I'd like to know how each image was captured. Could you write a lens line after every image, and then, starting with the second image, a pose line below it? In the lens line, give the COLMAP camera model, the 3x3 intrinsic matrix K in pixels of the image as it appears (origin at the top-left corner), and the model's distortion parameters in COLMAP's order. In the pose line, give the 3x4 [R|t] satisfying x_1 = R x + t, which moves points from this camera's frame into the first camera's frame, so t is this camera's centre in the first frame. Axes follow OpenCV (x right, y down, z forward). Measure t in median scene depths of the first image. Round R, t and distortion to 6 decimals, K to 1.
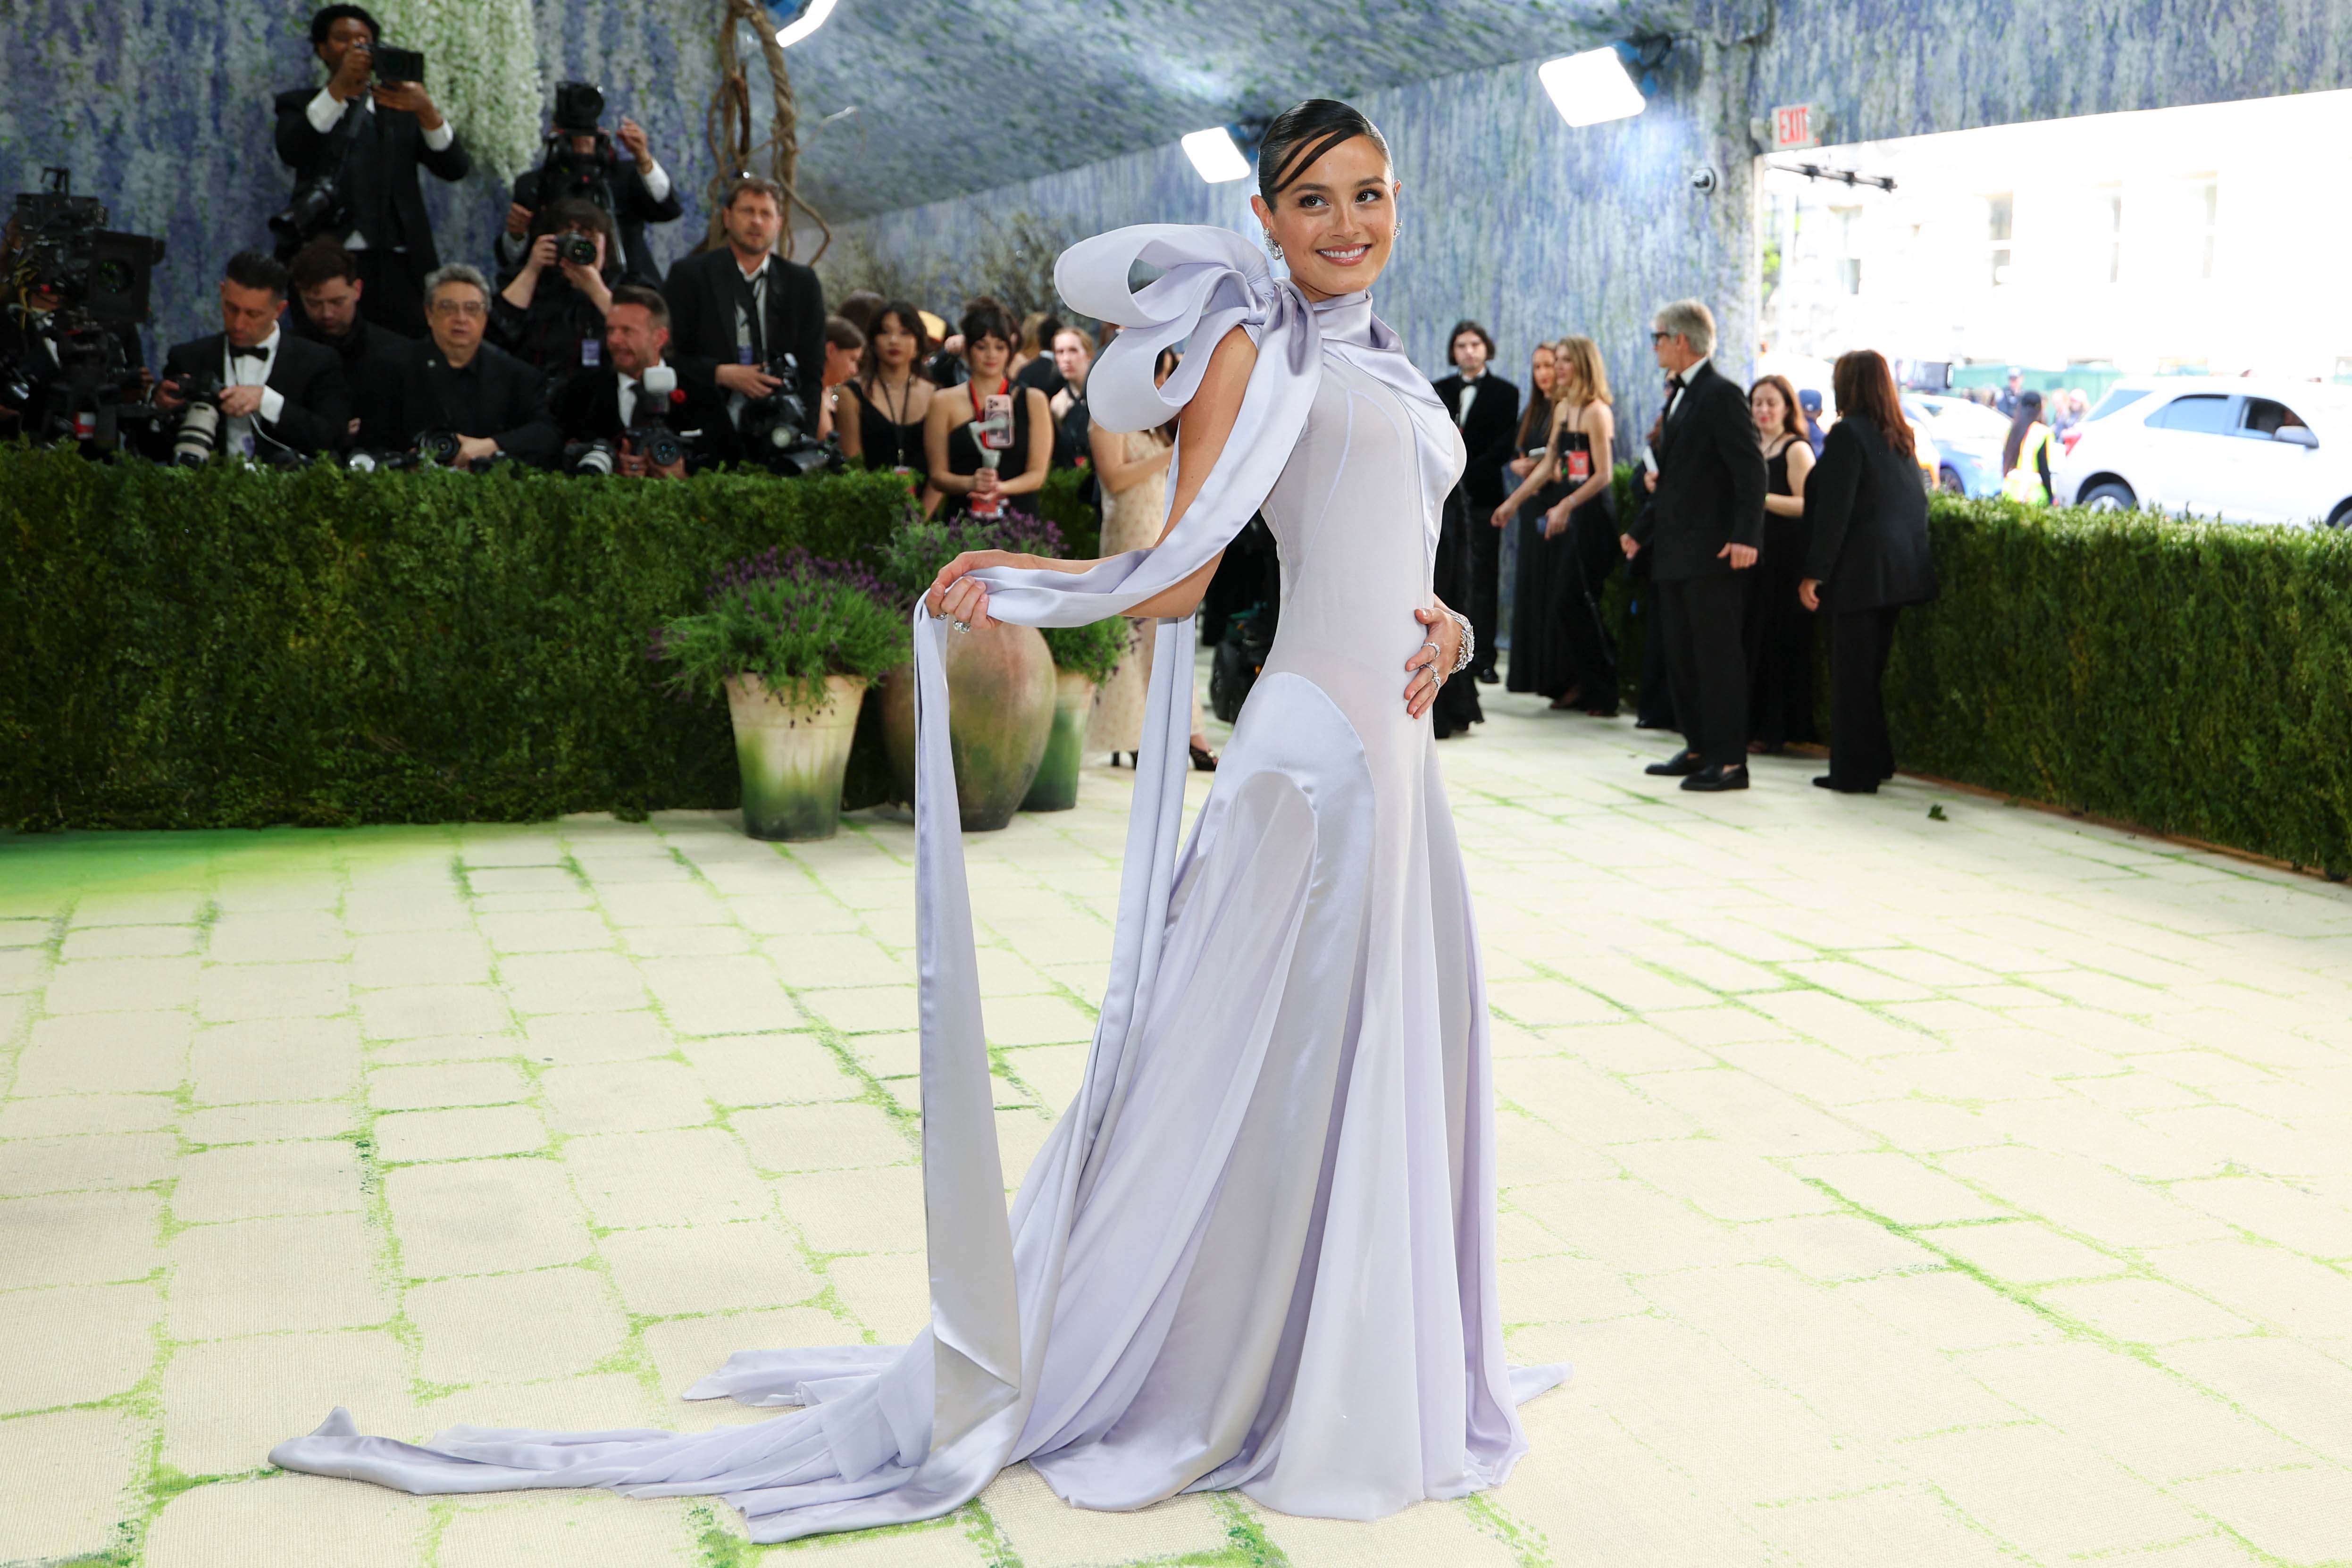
lens RADIAL K [[2420.2, 0, 1488.8], [0, 2420.2, 699.5], [0, 0, 1]] dist [-0.012010, 0.008355]
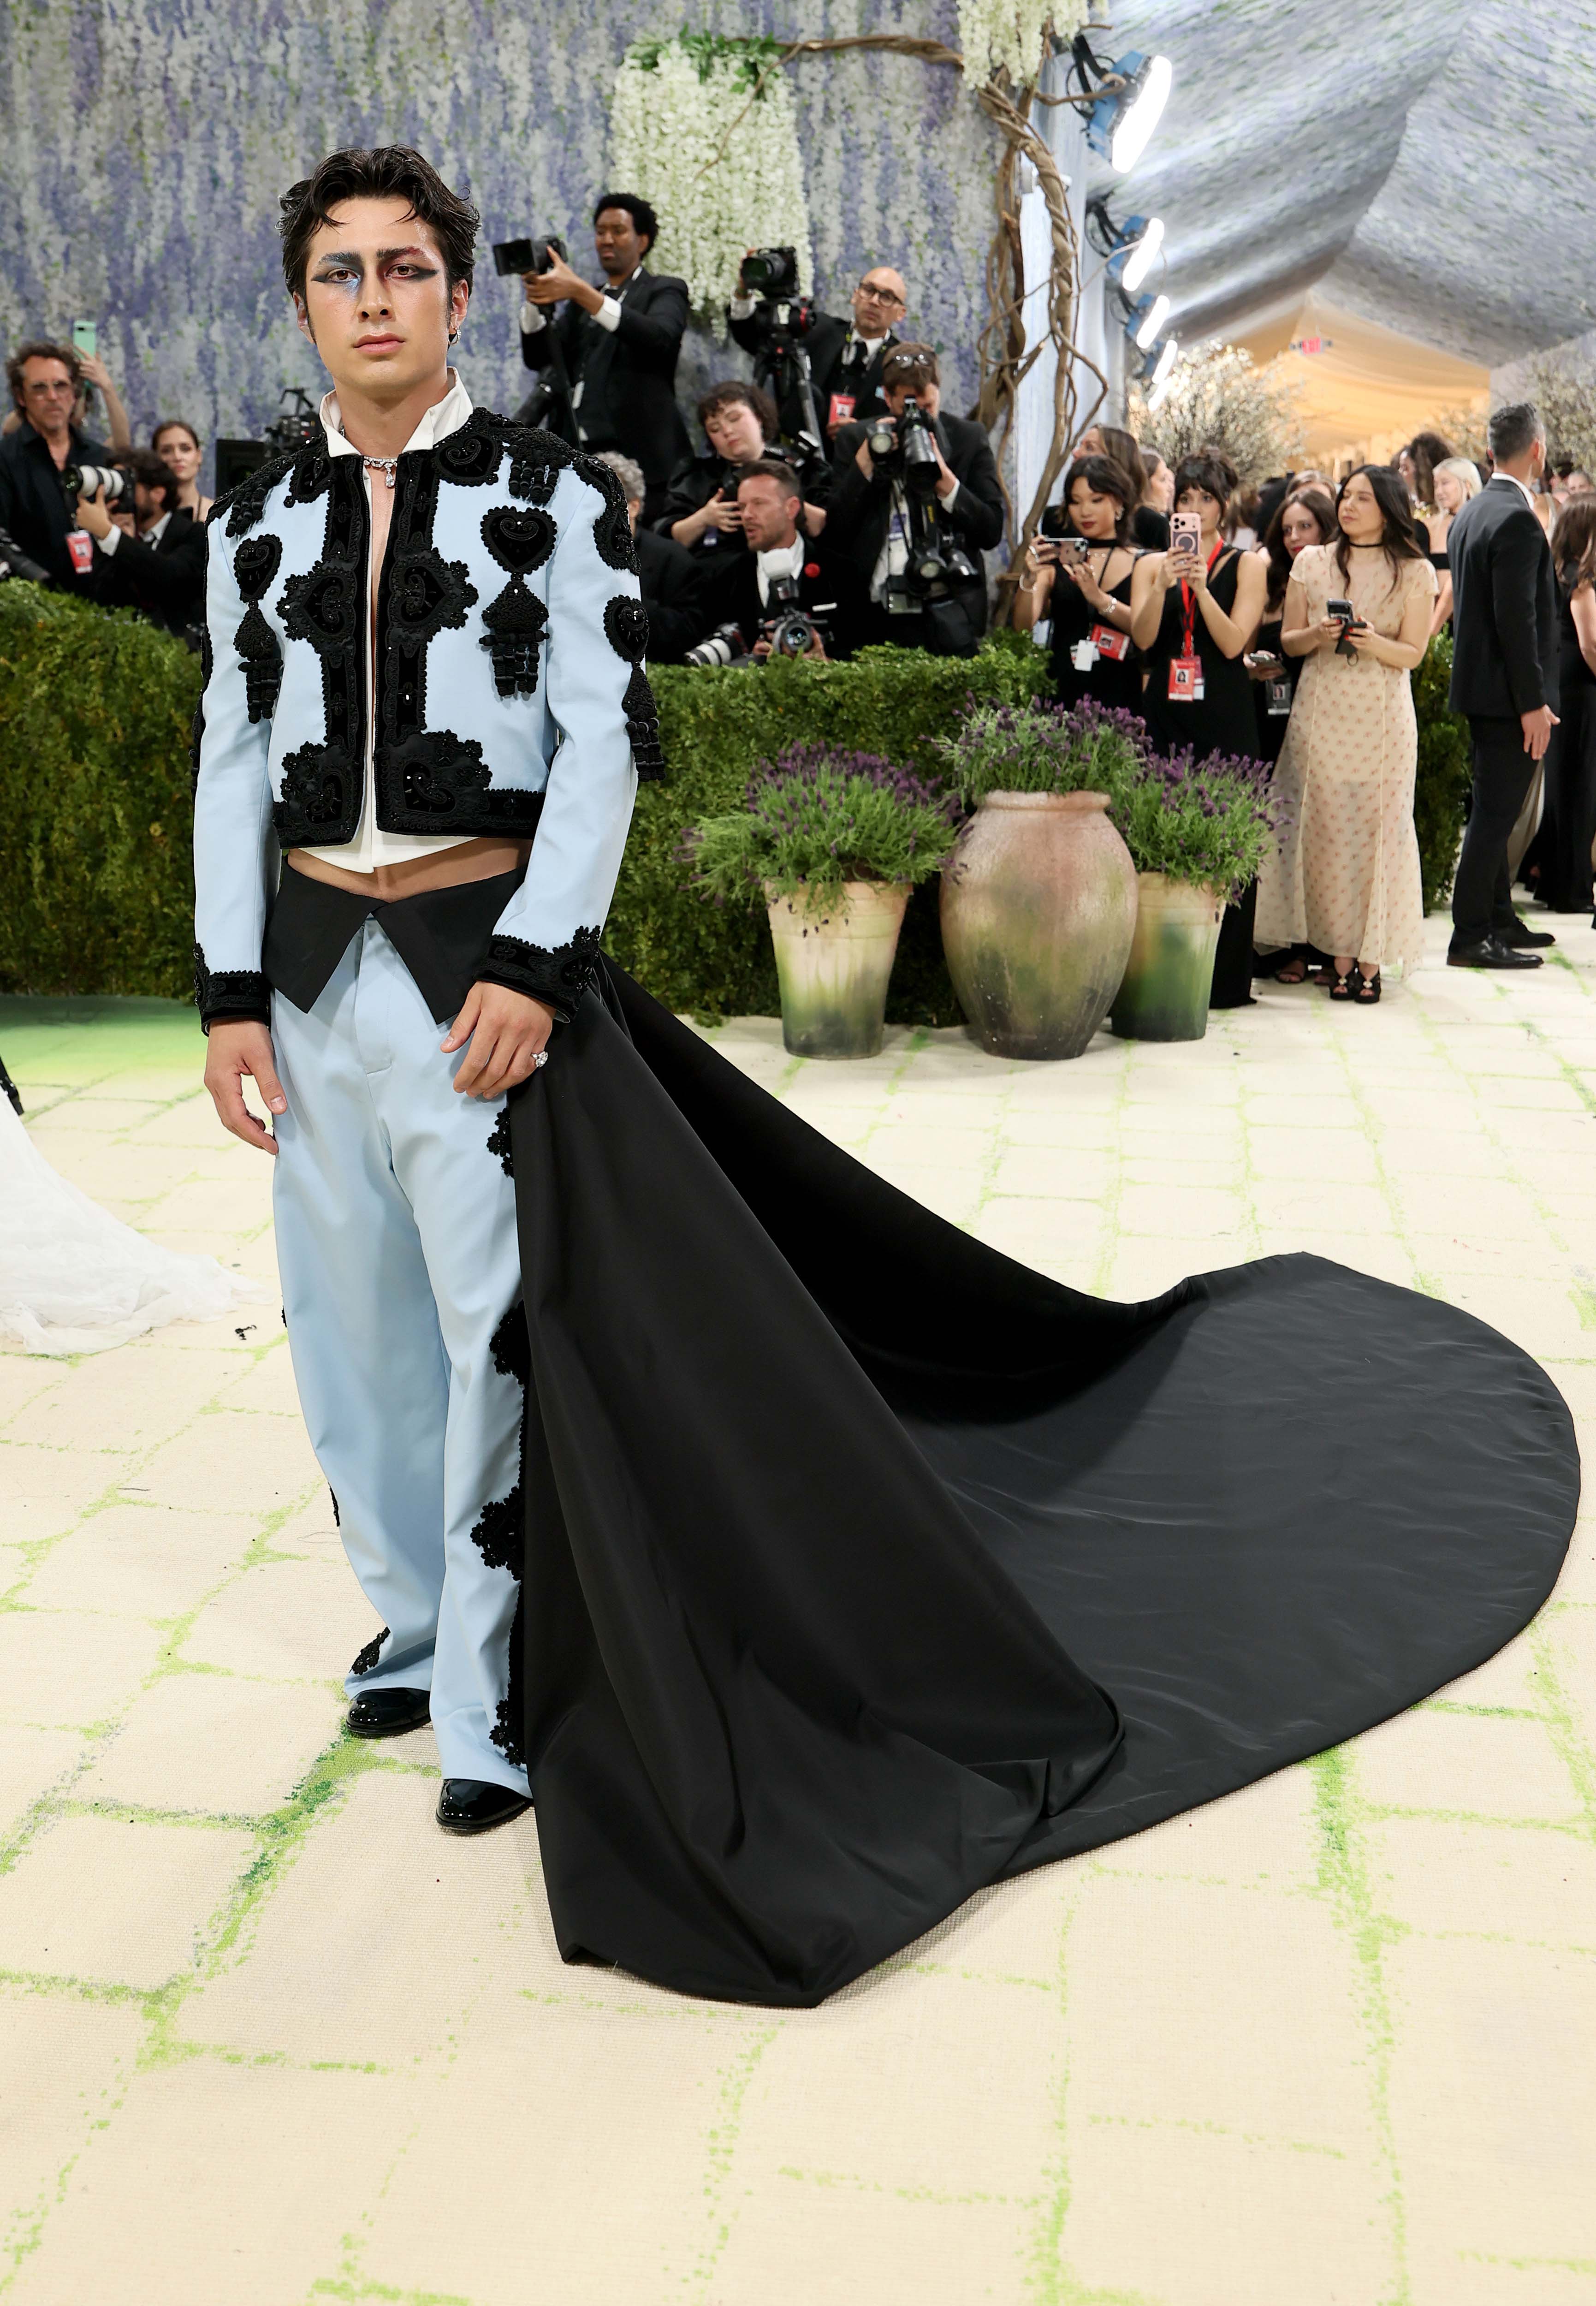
lens RADIAL K [[2678.1, 0, 788.6], [0, 2678.1, 1043.1], [0, 0, 1]] dist [-0.017163, 0.056880]
pose [[0.817201, 0.062509, -0.572954, 0.241158], [-0.027843, 0.997222, 0.069085, -0.014943], [0.575680, -0.040504, 0.816671, 0.123380]]
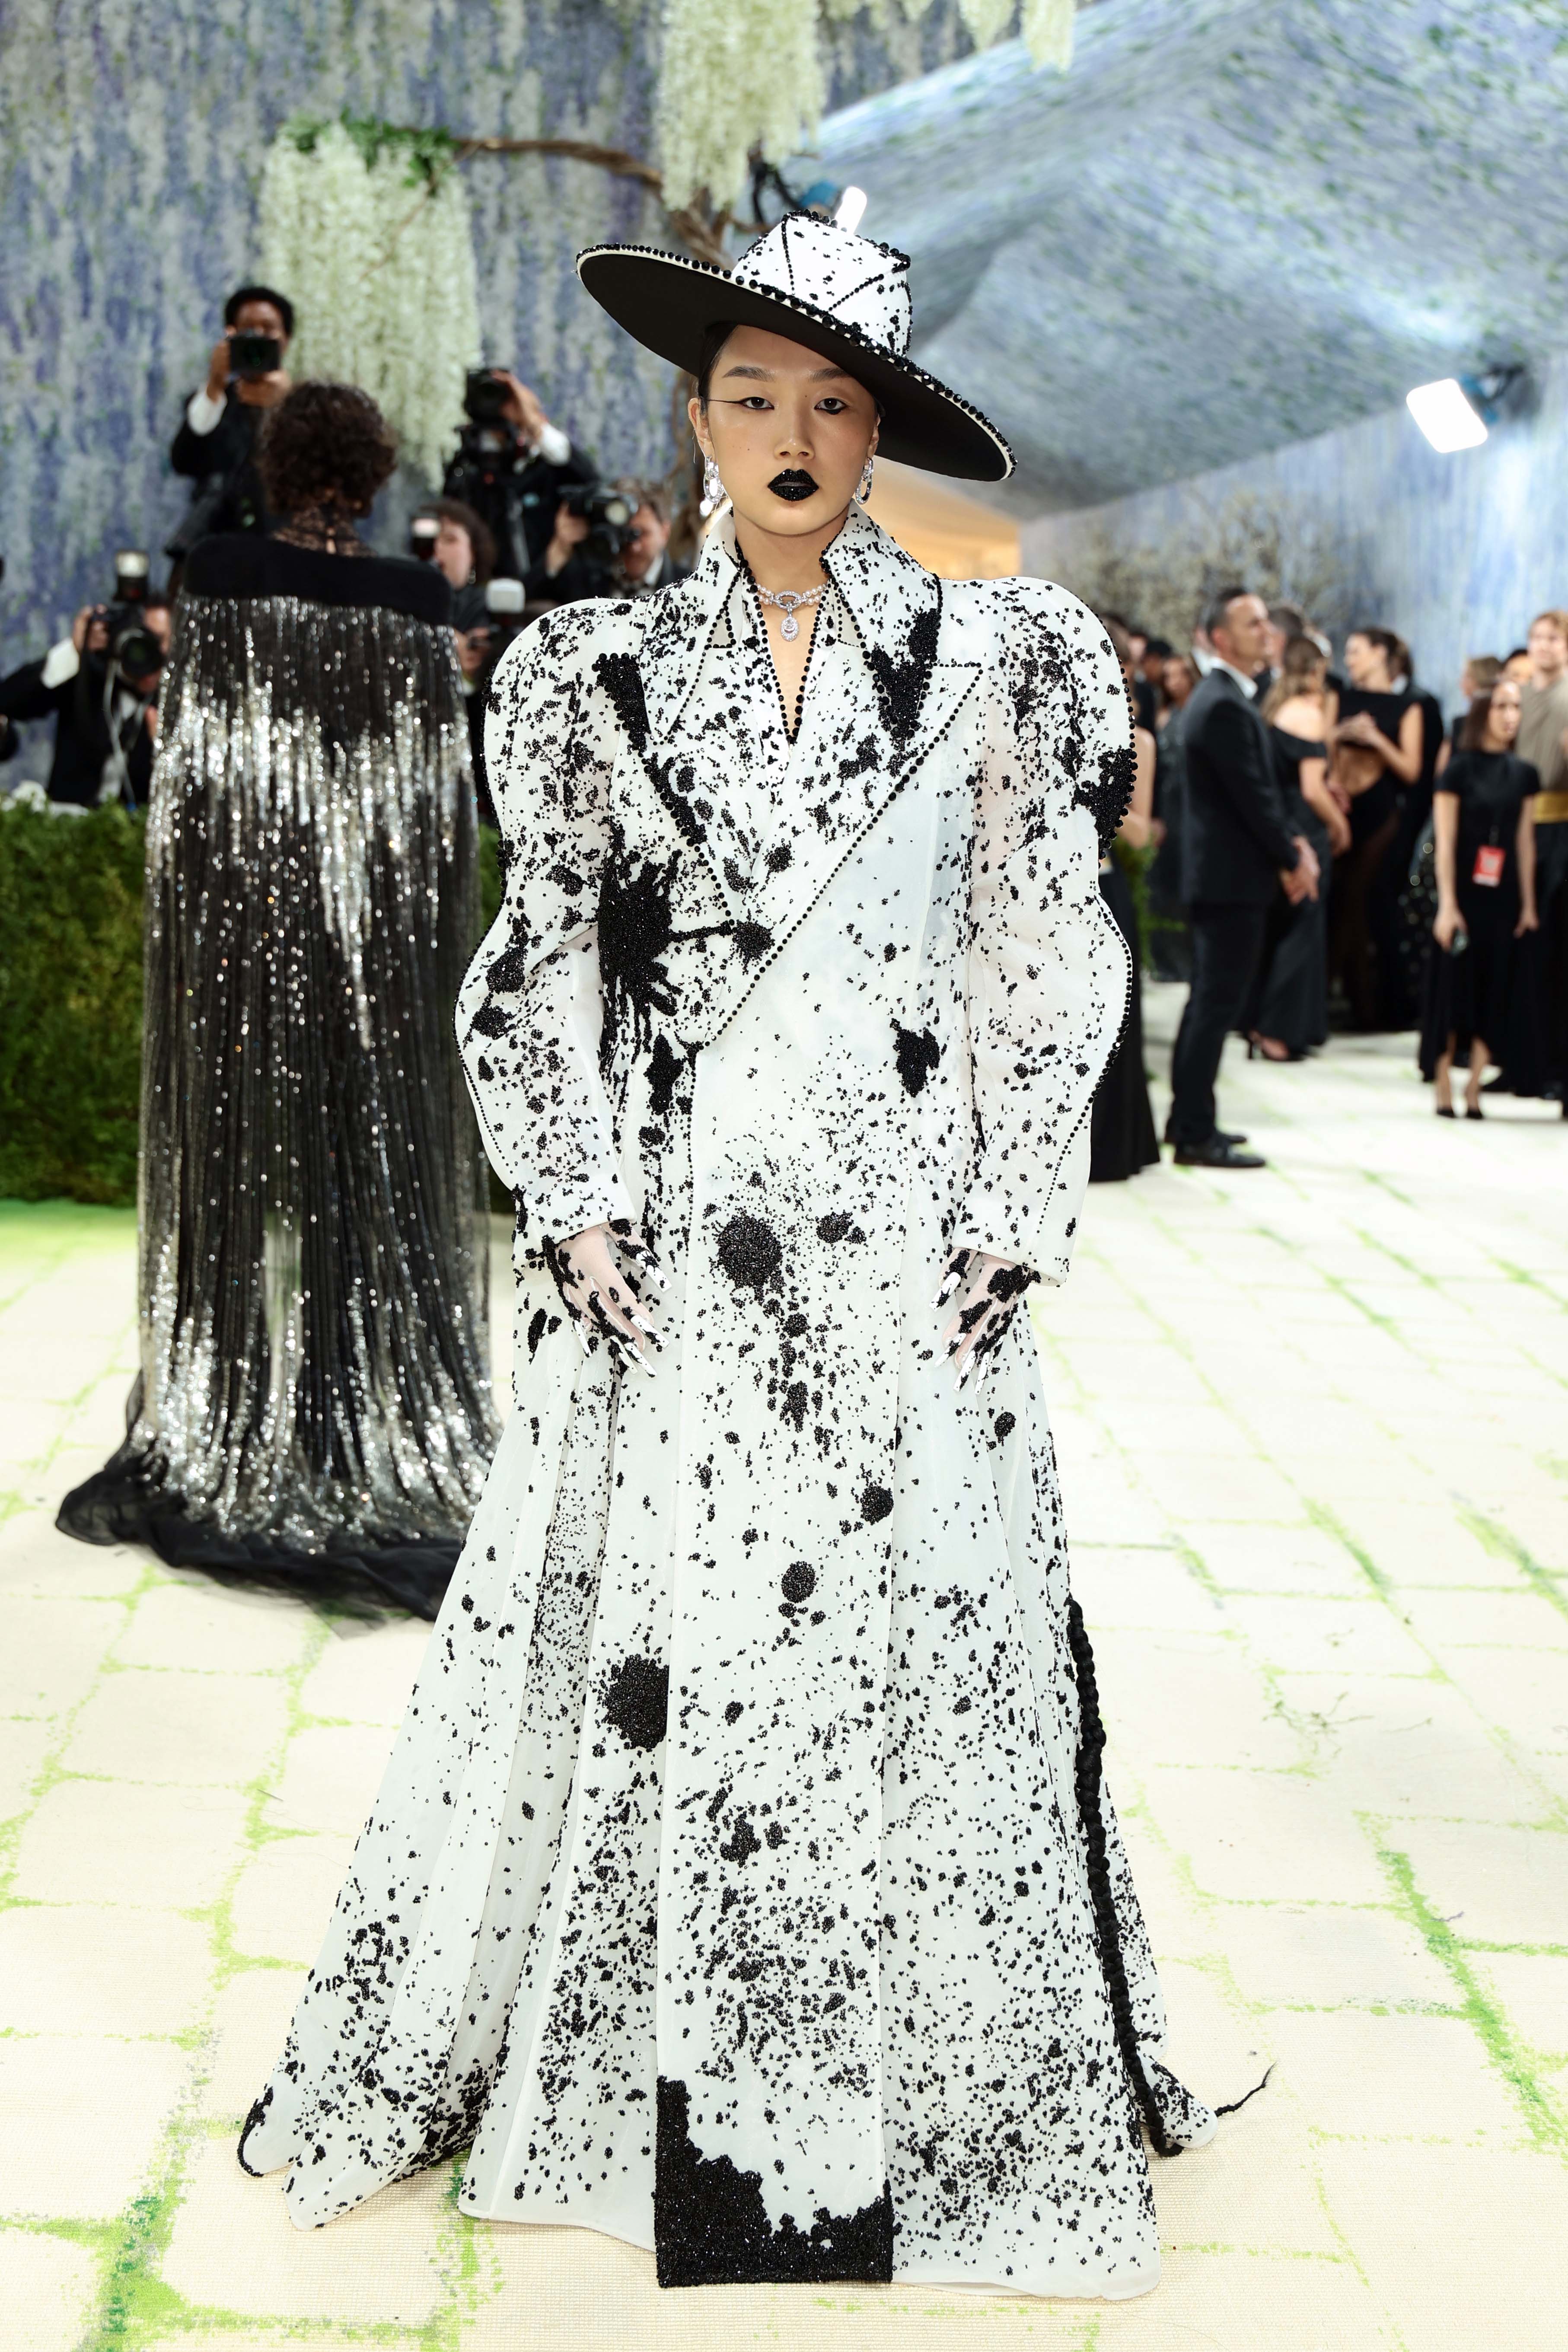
lens RADIAL K [[2930.9, 0, 830.7], [0, 2930.9, 1208.2], [0, 0, 1]] dist [0.014537, -0.018576]
pose [[0.922580, 0.073271, -0.378785, 0.156316], [-0.056442, 0.996870, 0.055359, -0.018684], [0.381656, -0.029694, 0.923827, 0.063190]]
